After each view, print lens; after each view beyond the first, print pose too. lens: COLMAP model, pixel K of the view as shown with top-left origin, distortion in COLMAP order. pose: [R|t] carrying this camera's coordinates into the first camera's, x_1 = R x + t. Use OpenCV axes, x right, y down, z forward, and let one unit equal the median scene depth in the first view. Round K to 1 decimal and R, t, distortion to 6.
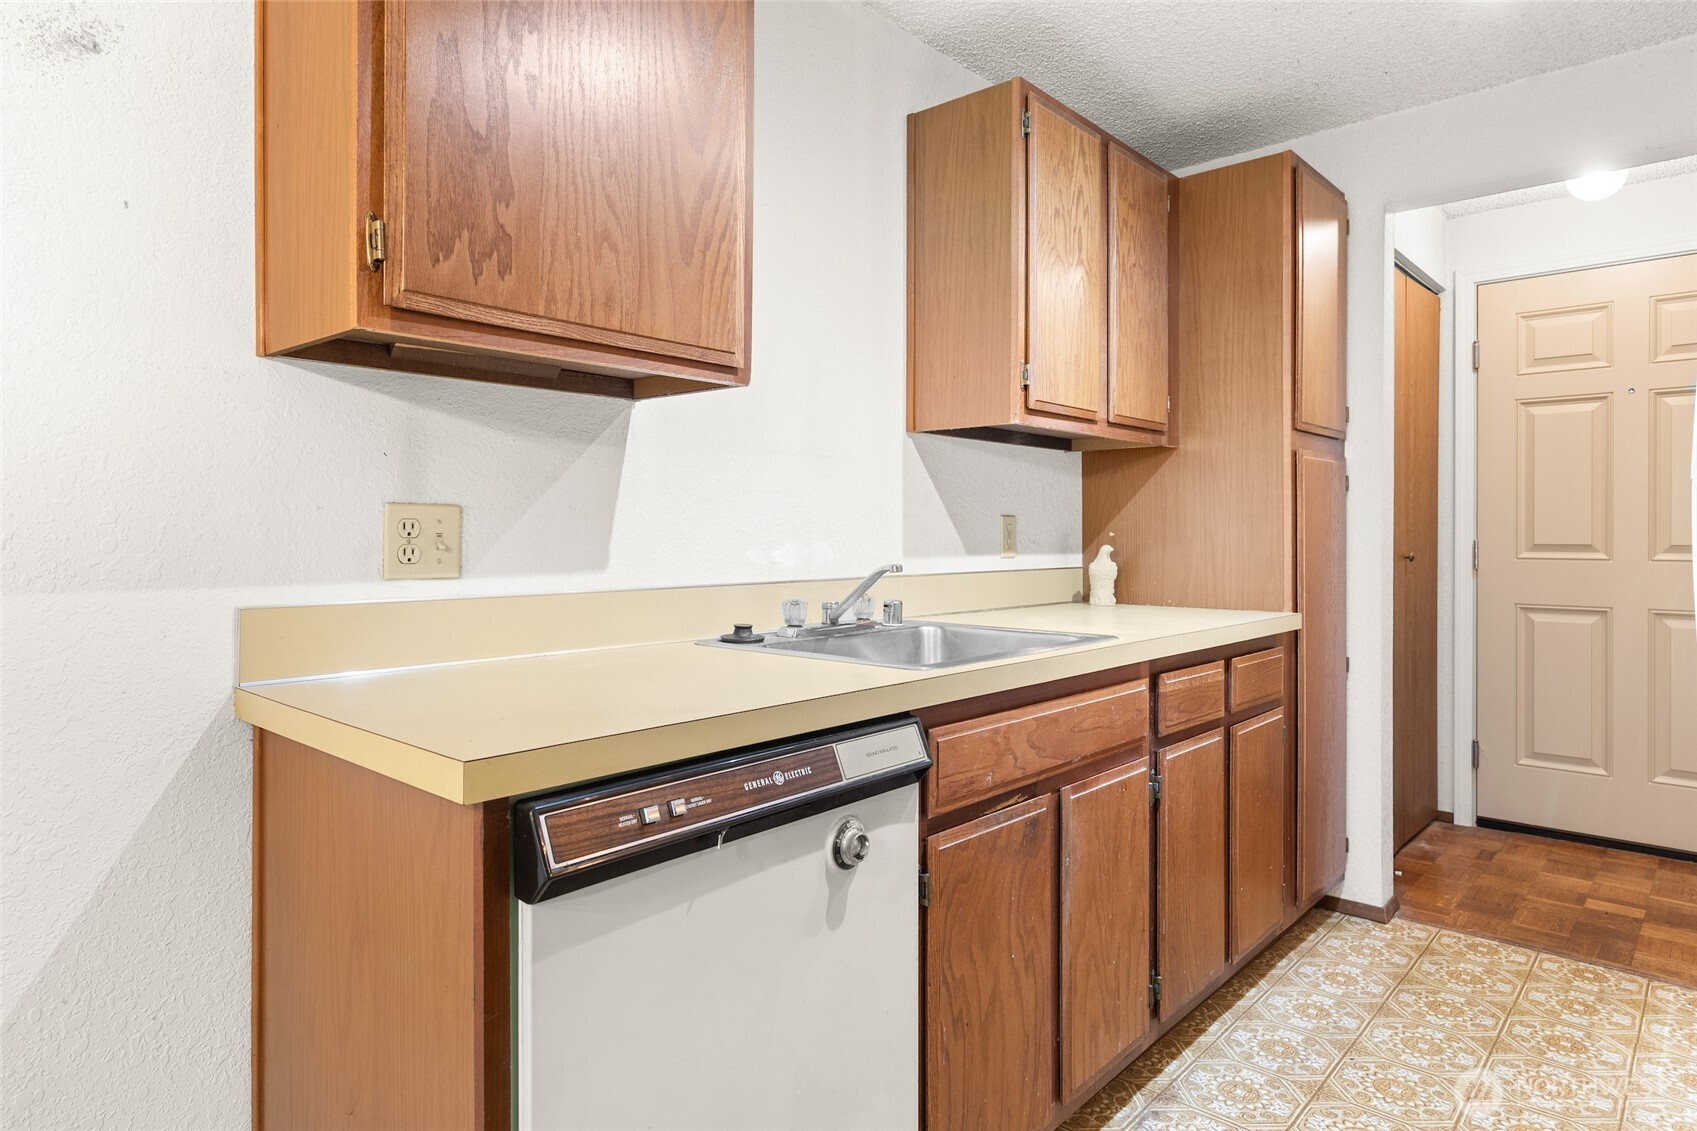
lens RADIAL K [[972.4, 0, 850.6], [0, 972.4, 534.0], [0, 0, 1]] dist [0.008884, 0.000869]
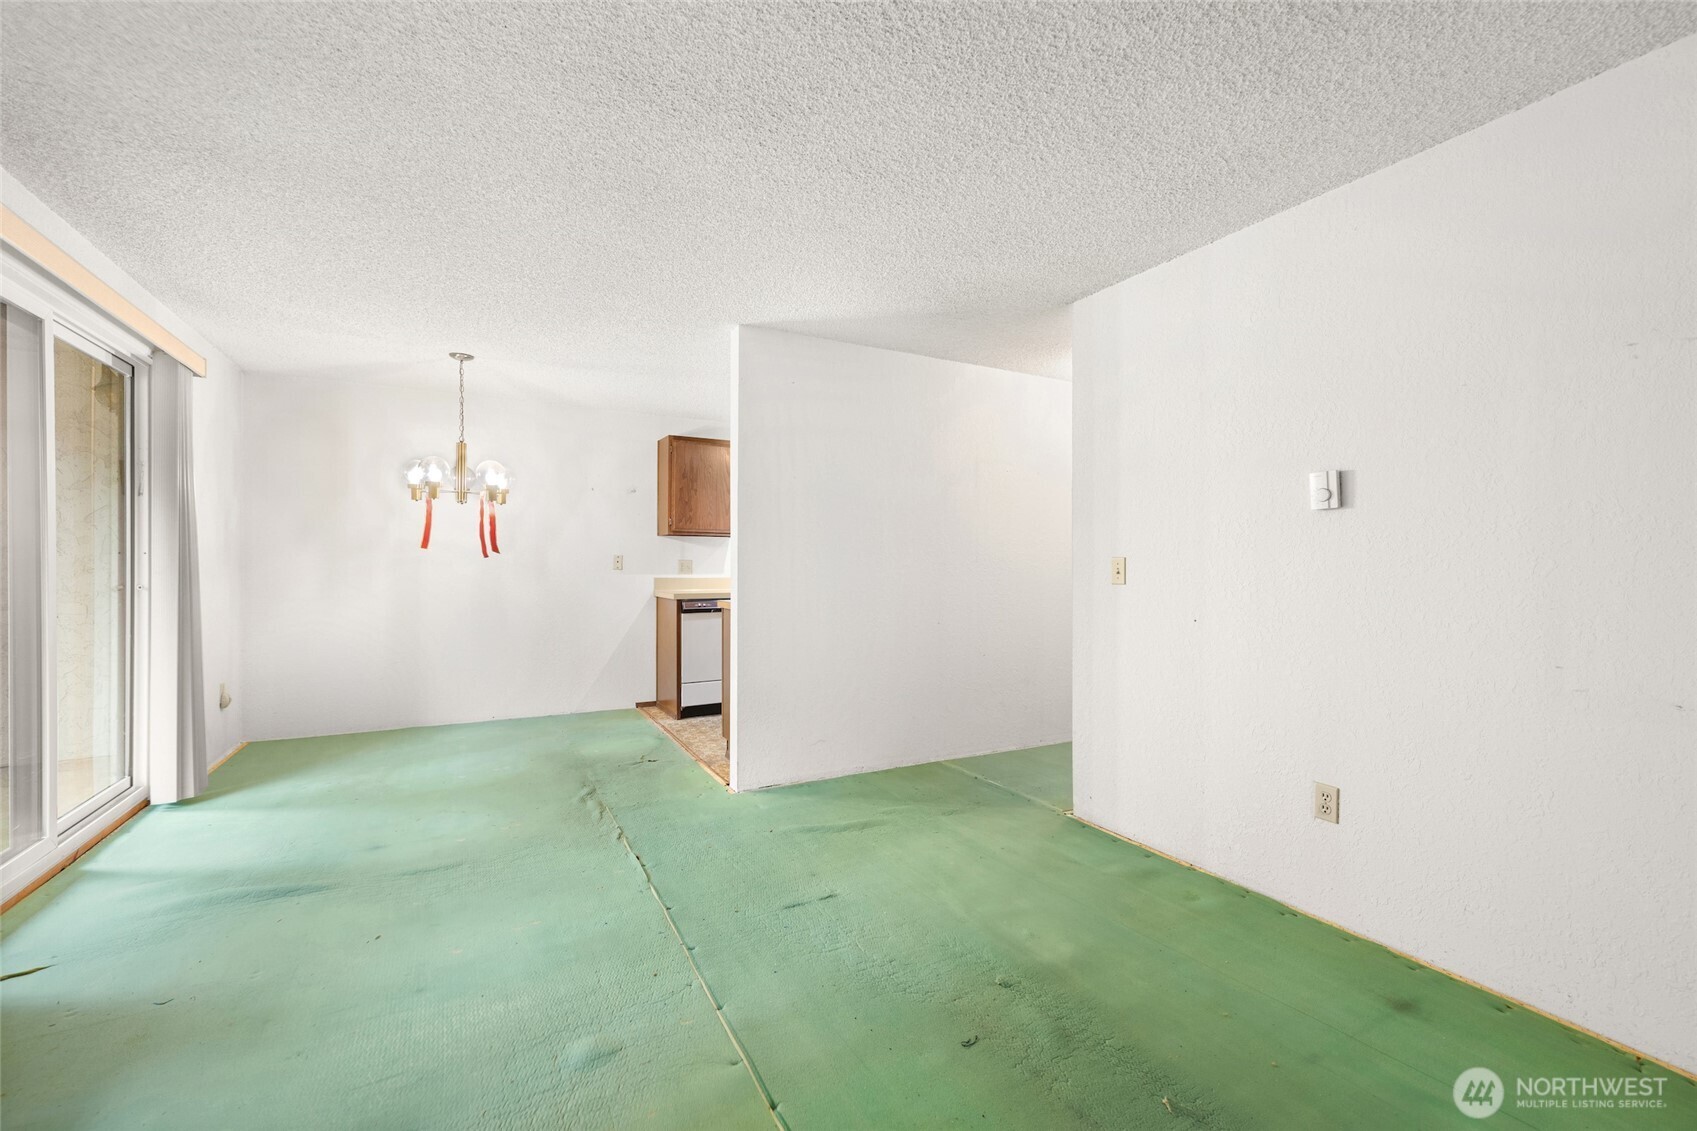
lens RADIAL K [[708.8, 0, 831.7], [0, 708.8, 564.9], [0, 0, 1]] dist [0.004756, -0.000574]
pose [[0.933048, 0.002346, -0.359745, 1.353347], [-0.002125, 0.999997, 0.001009, -0.007338], [0.359746, -0.000177, 0.933050, -1.849053]]
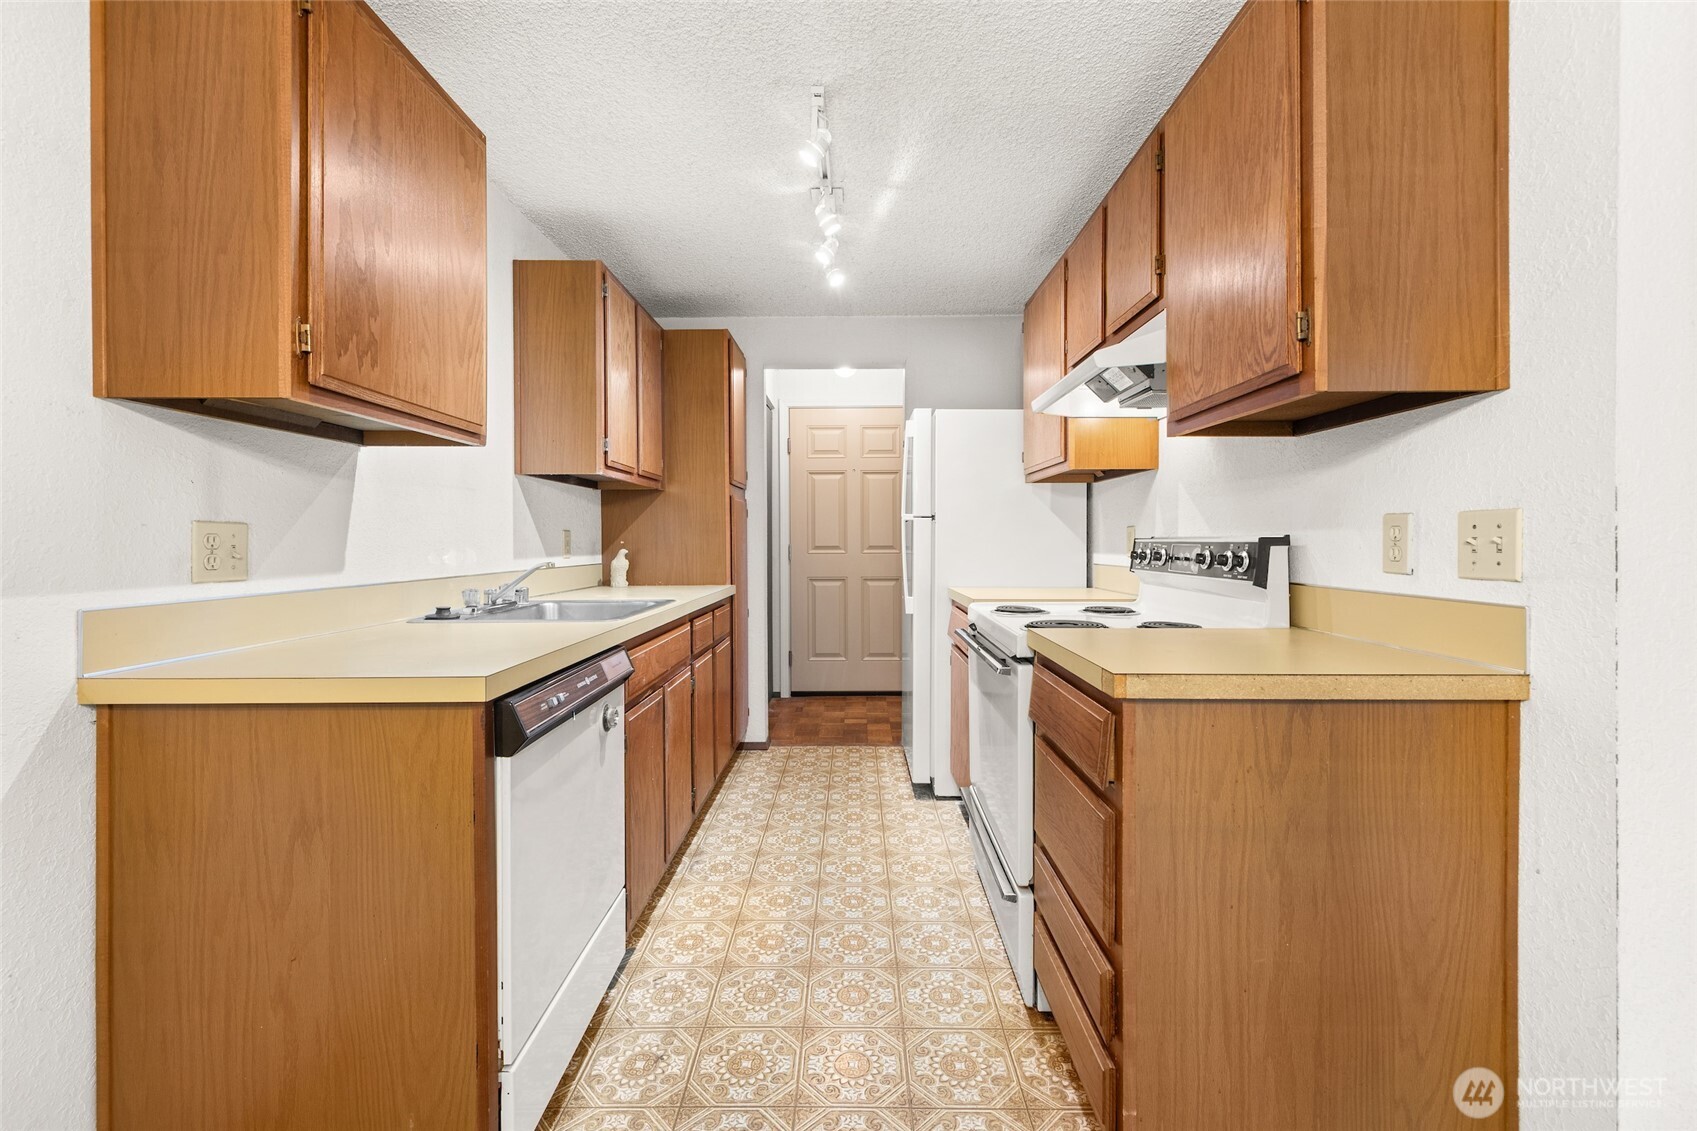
lens RADIAL K [[708.8, 0, 831.1], [0, 708.8, 539.5], [0, 0, 1]] dist [0.004756, -0.000574]
pose [[0.761314, -0.004787, 0.648365, -0.344762], [0.007178, 0.999974, -0.001045, -0.001367], [-0.648343, 0.005450, 0.761329, -0.165188]]
